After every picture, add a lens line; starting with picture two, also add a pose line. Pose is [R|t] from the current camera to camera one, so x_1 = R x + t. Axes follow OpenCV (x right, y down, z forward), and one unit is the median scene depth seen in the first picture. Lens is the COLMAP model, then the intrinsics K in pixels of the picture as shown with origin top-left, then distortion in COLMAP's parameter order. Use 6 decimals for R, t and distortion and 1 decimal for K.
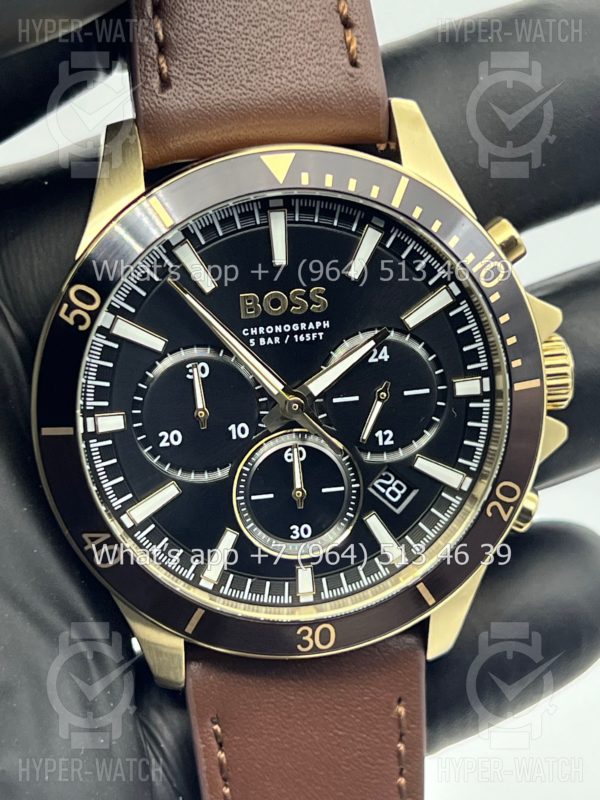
lens RADIAL K [[1841.3, 0, 299.7], [0, 1841.3, 401.5], [0, 0, 1]] dist [0.382174, -7.313976]
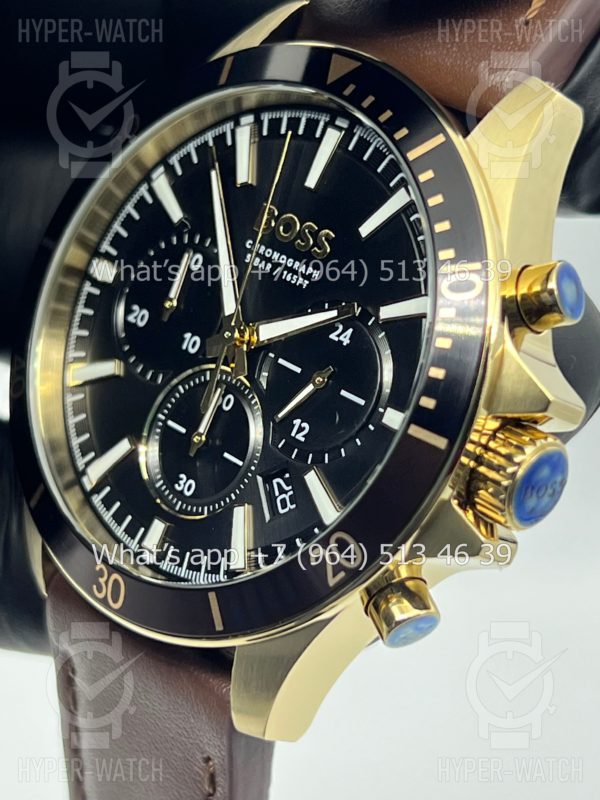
lens RADIAL K [[1841.3, 0, 299.7], [0, 1841.3, 401.5], [0, 0, 1]] dist [0.382174, -7.313976]
pose [[0.560657, 0.392286, -0.729229, 0.634854], [-0.557998, 0.829662, 0.017305, -0.004684], [0.611803, 0.397206, 0.684050, 0.446302]]
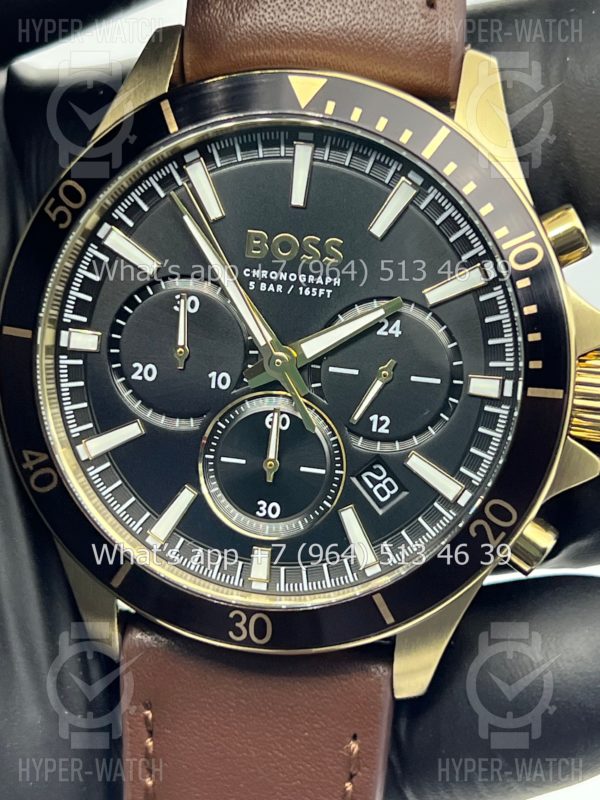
lens RADIAL K [[1841.3, 0, 299.7], [0, 1841.3, 401.5], [0, 0, 1]] dist [0.382174, -7.313976]
pose [[0.934997, 0.193299, -0.297347, 0.270442], [-0.222458, 0.972622, -0.067230, 0.077098], [0.276211, 0.129007, 0.952399, 0.157256]]
